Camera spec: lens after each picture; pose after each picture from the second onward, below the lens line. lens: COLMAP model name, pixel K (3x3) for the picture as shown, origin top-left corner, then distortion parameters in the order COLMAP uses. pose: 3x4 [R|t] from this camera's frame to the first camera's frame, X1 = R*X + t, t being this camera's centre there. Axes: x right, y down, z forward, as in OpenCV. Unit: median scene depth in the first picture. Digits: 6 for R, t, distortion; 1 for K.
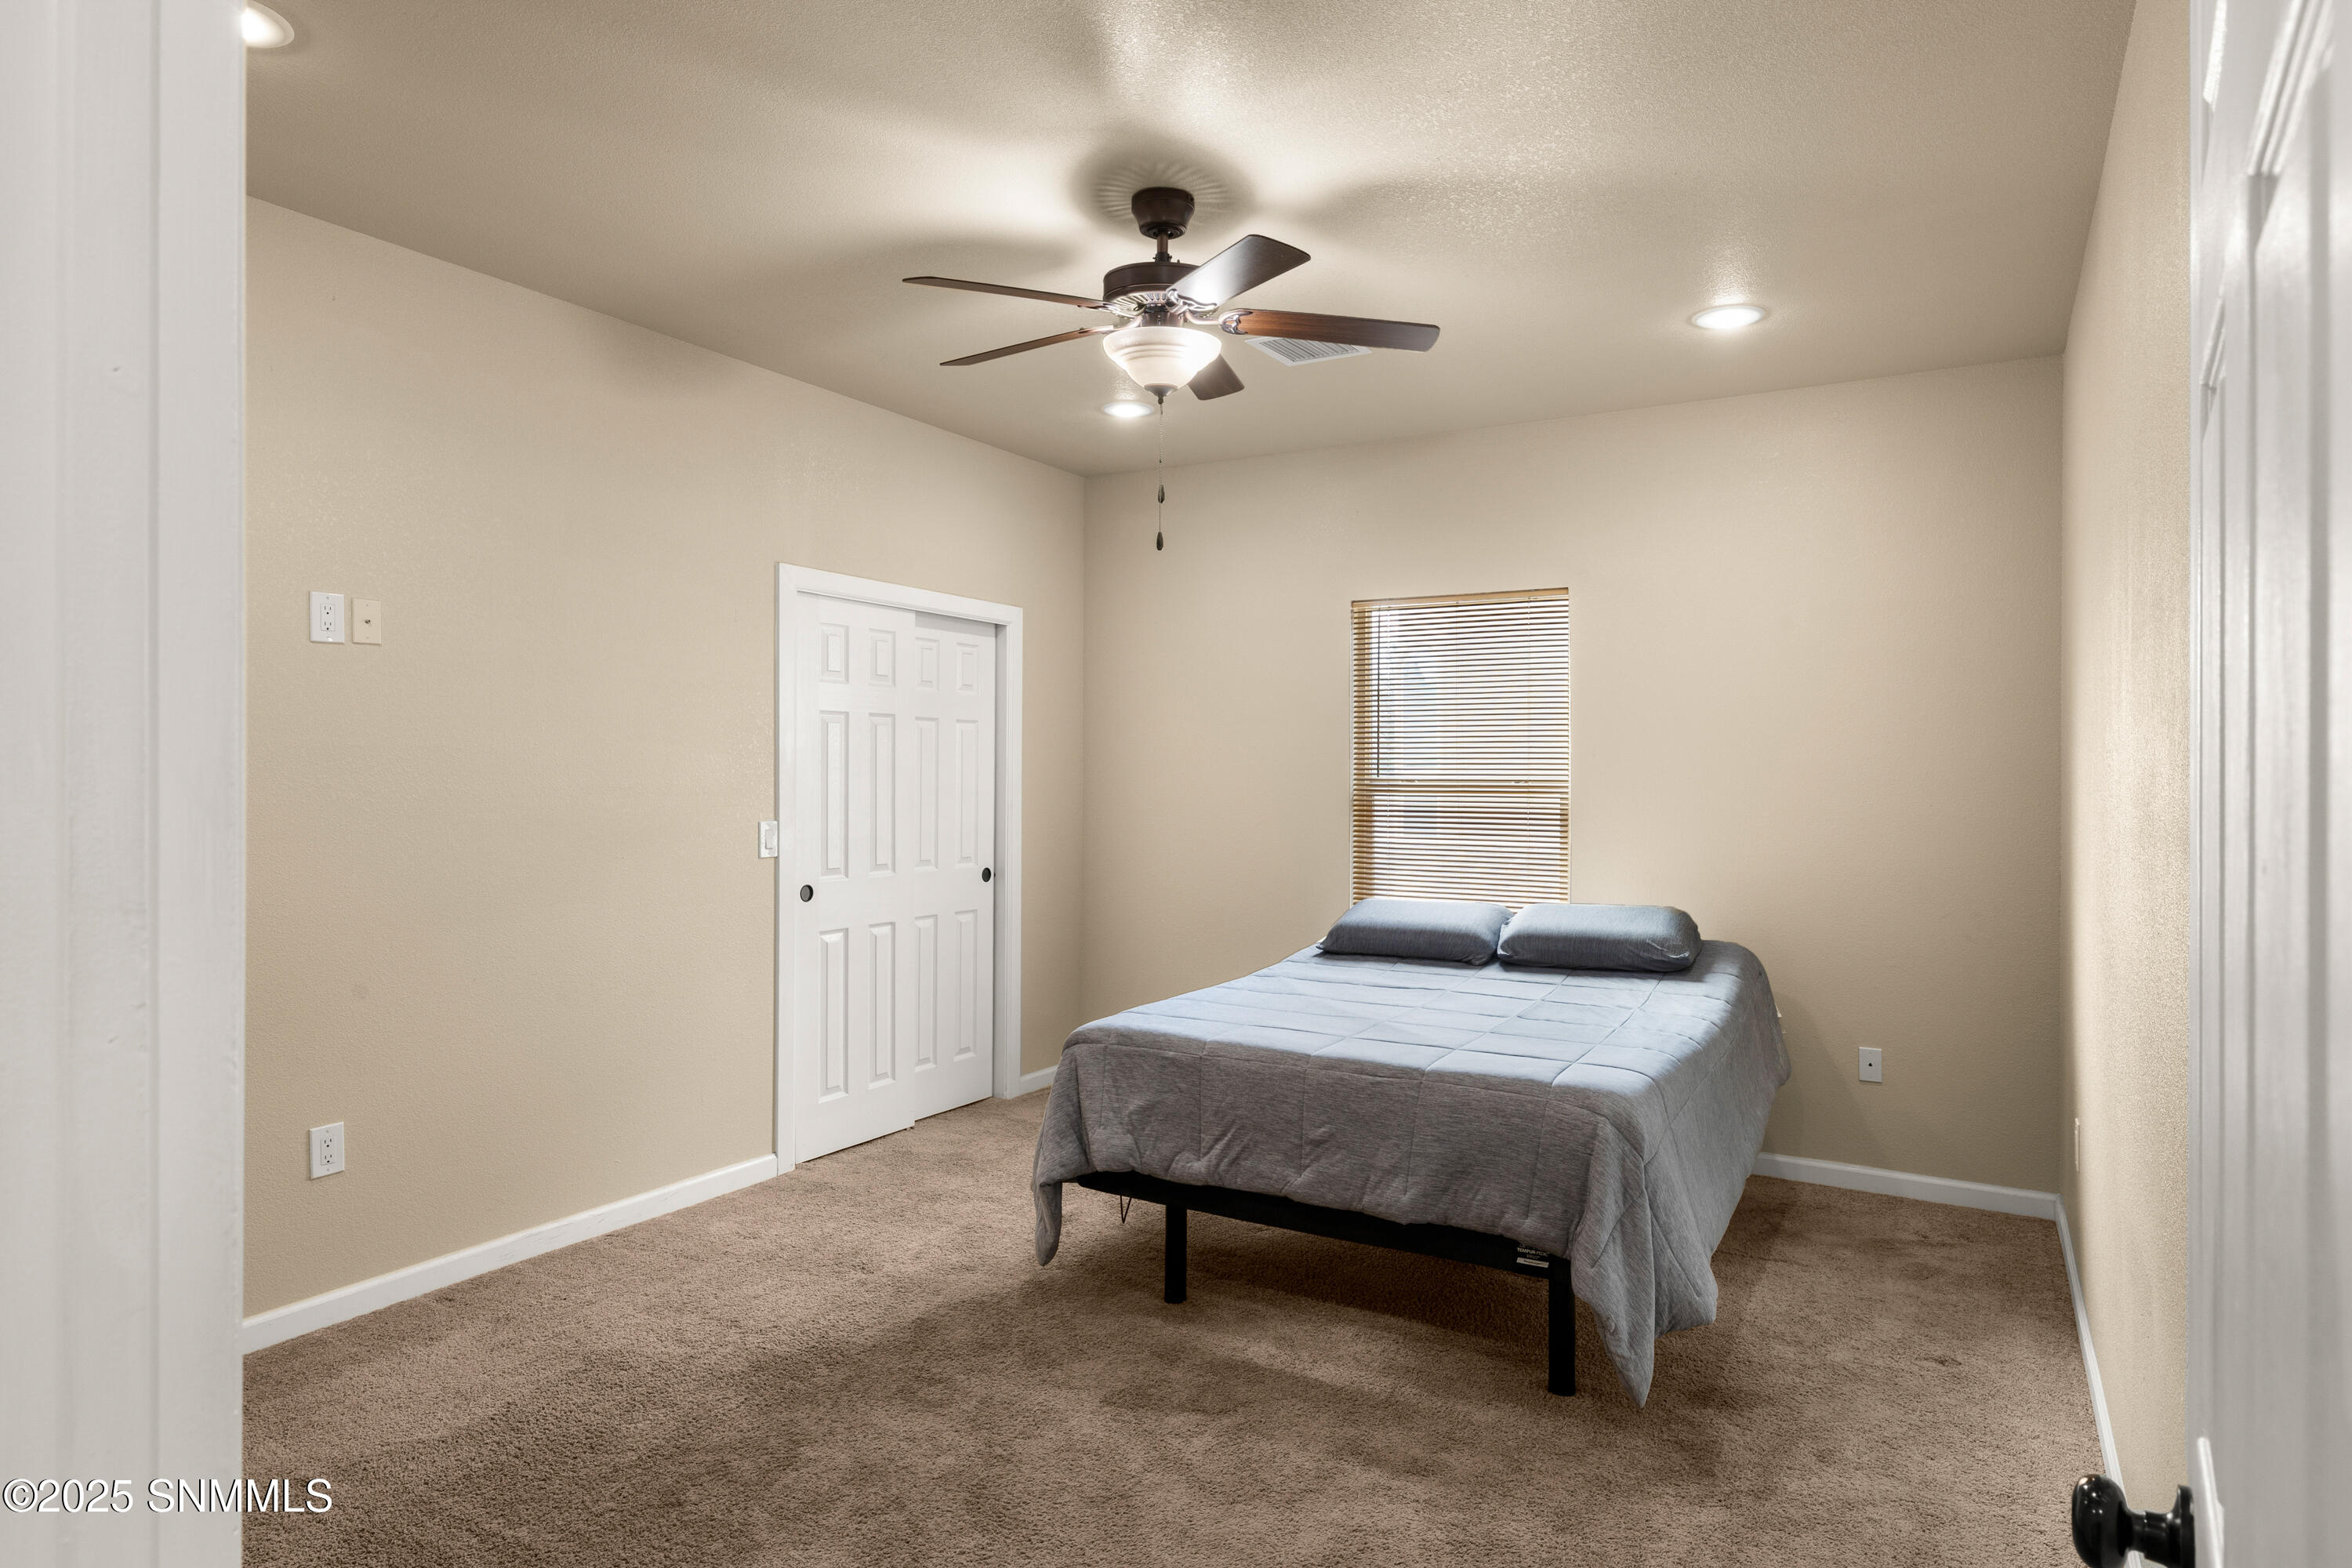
lens RADIAL K [[1330.1, 0, 1173.5], [0, 1330.1, 778.7], [0, 0, 1]] dist [0.009076, -0.008251]
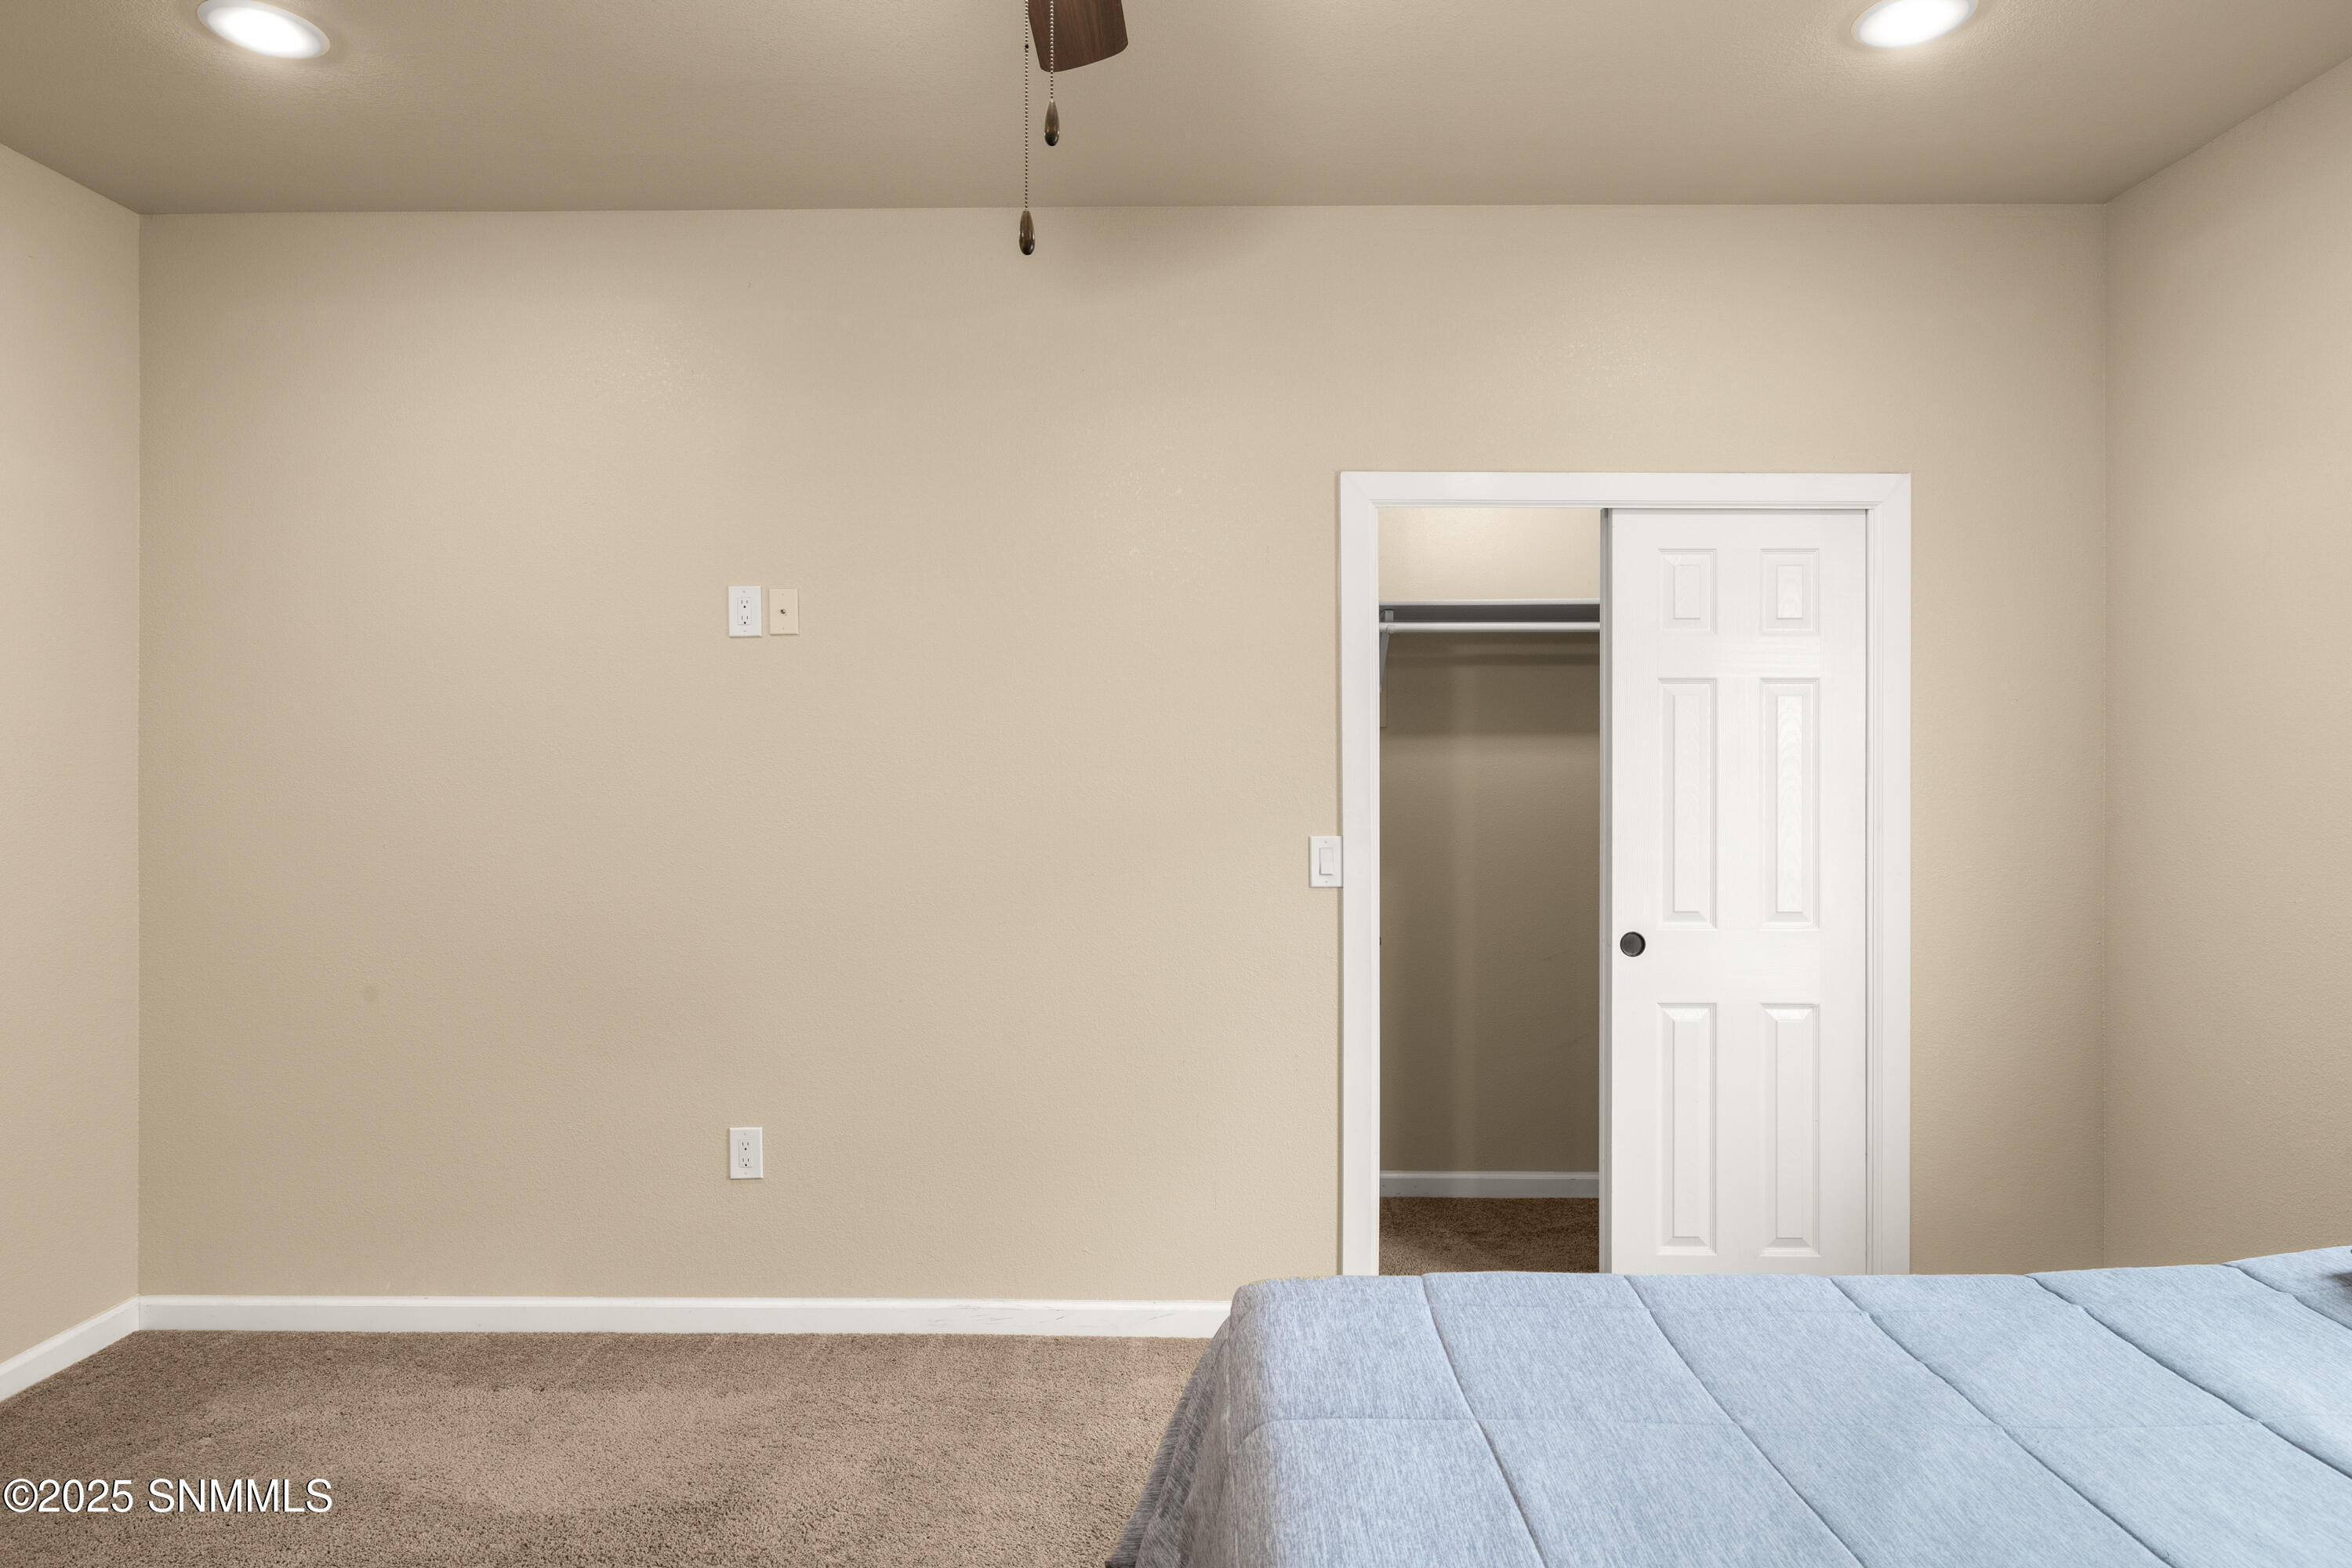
lens RADIAL K [[1434.3, 0, 1175.9], [0, 1434.3, 779.7], [0, 0, 1]] dist [0.010089, 0.000313]
pose [[0.499828, 0.002379, -0.866122, 0.416636], [-0.003009, 0.999995, 0.001010, 0.001114], [0.866120, 0.002101, 0.499832, 0.704399]]
